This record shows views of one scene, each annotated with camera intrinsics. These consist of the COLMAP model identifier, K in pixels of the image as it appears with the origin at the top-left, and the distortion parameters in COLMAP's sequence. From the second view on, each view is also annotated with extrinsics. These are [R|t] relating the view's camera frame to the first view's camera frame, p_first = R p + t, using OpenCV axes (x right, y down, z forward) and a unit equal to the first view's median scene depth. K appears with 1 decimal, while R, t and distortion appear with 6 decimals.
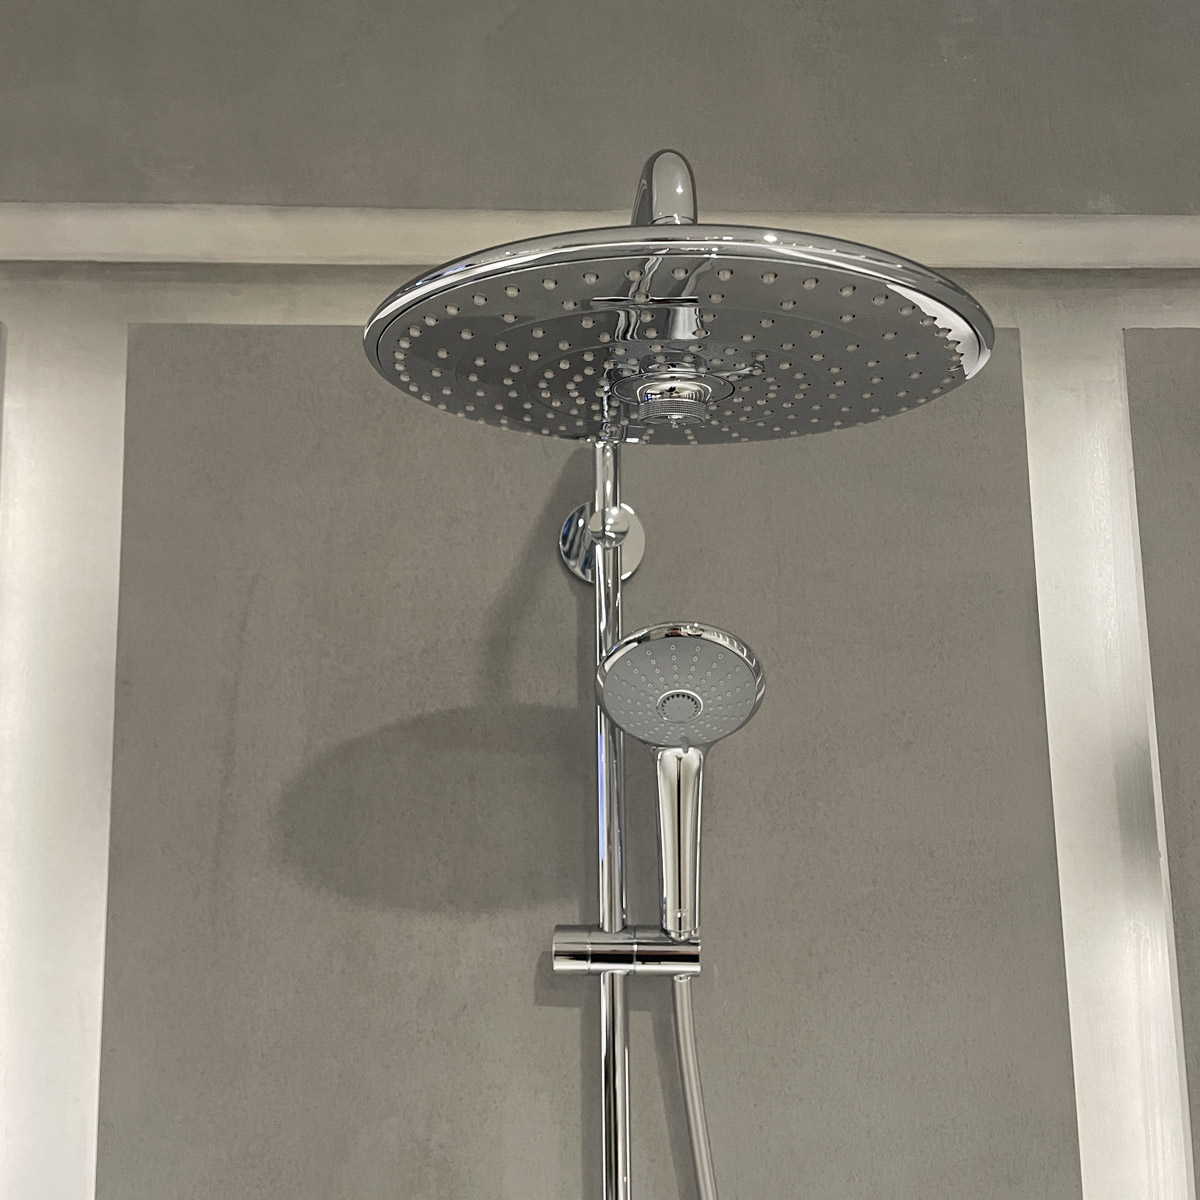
lens RADIAL K [[1208.0, 0, 585.8], [0, 1208.0, 601.3], [0, 0, 1]] dist [0.082645, -0.139184]
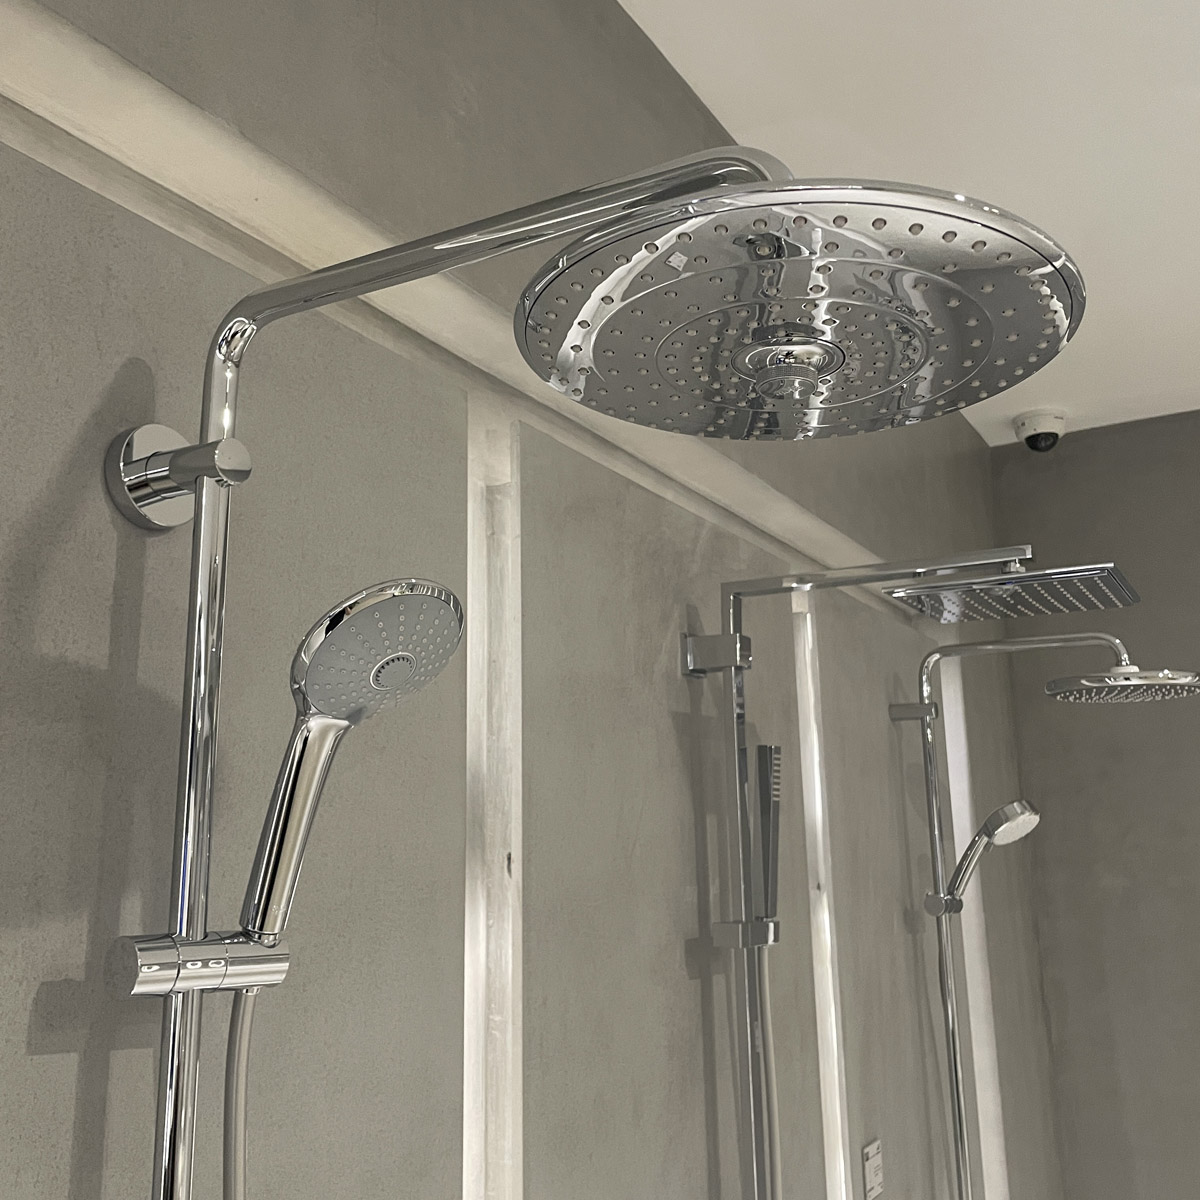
lens RADIAL K [[1208.0, 0, 585.8], [0, 1208.0, 601.3], [0, 0, 1]] dist [0.082645, -0.139184]
pose [[0.561983, 0.181274, 0.807041, -0.494869], [-0.108233, 0.983417, -0.145523, 0.129091], [-0.820037, -0.005567, 0.572283, 0.290304]]
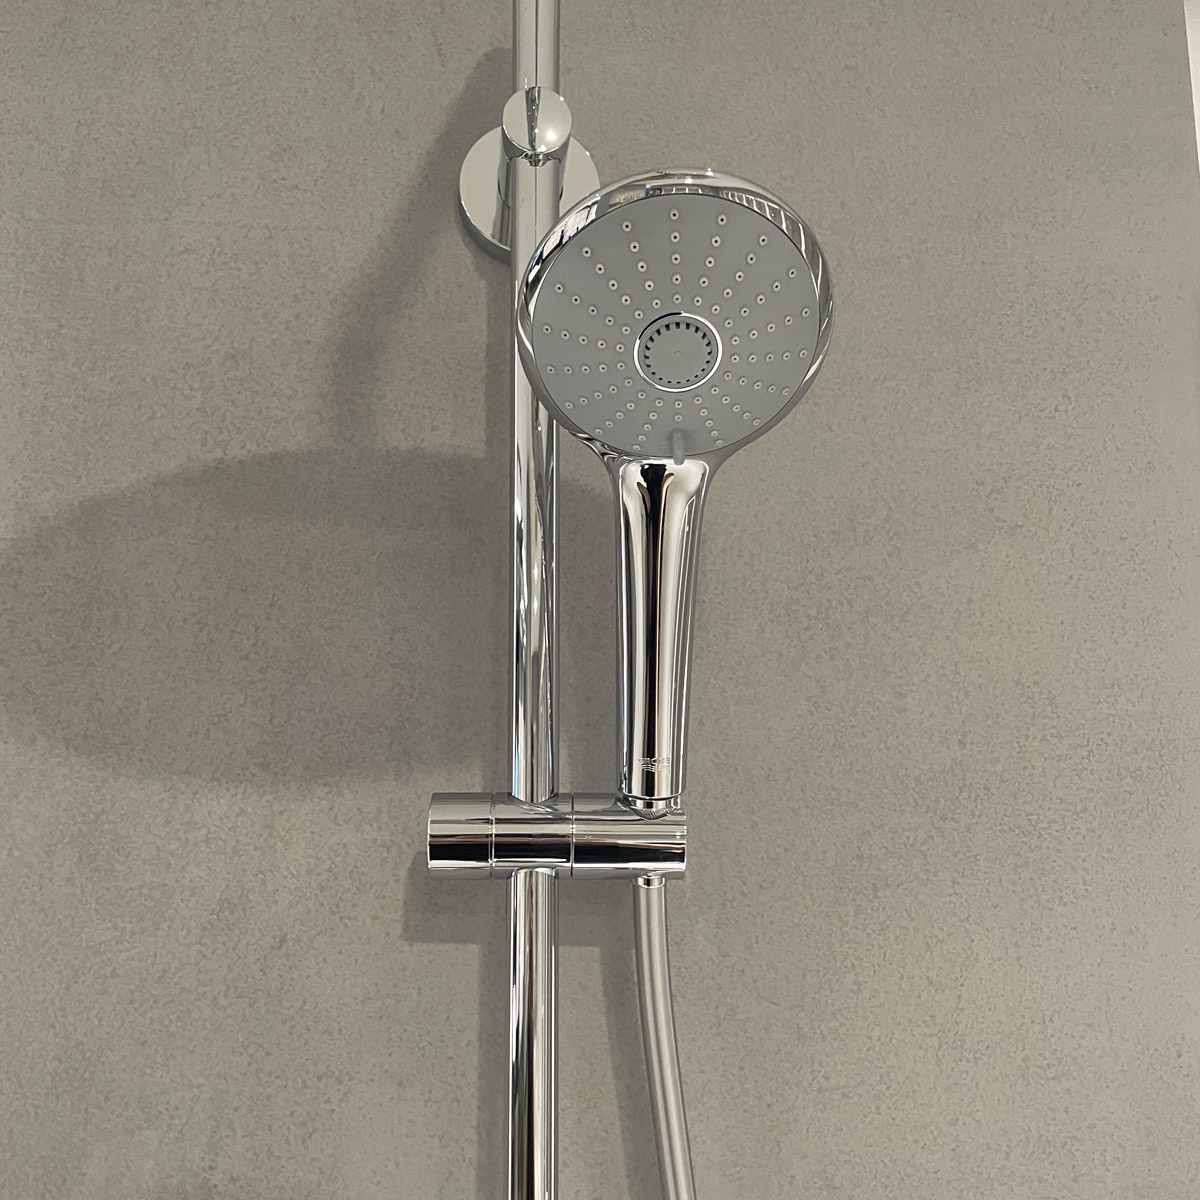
lens RADIAL K [[1214.1, 0, 600.9], [0, 1214.1, 614.7], [0, 0, 1]] dist [0.086743, -0.145232]
pose [[0.998882, 0.012452, 0.045611, 0.025052], [-0.011976, 0.999871, -0.010696, 0.176628], [-0.045739, 0.010138, 0.998902, 0.393048]]
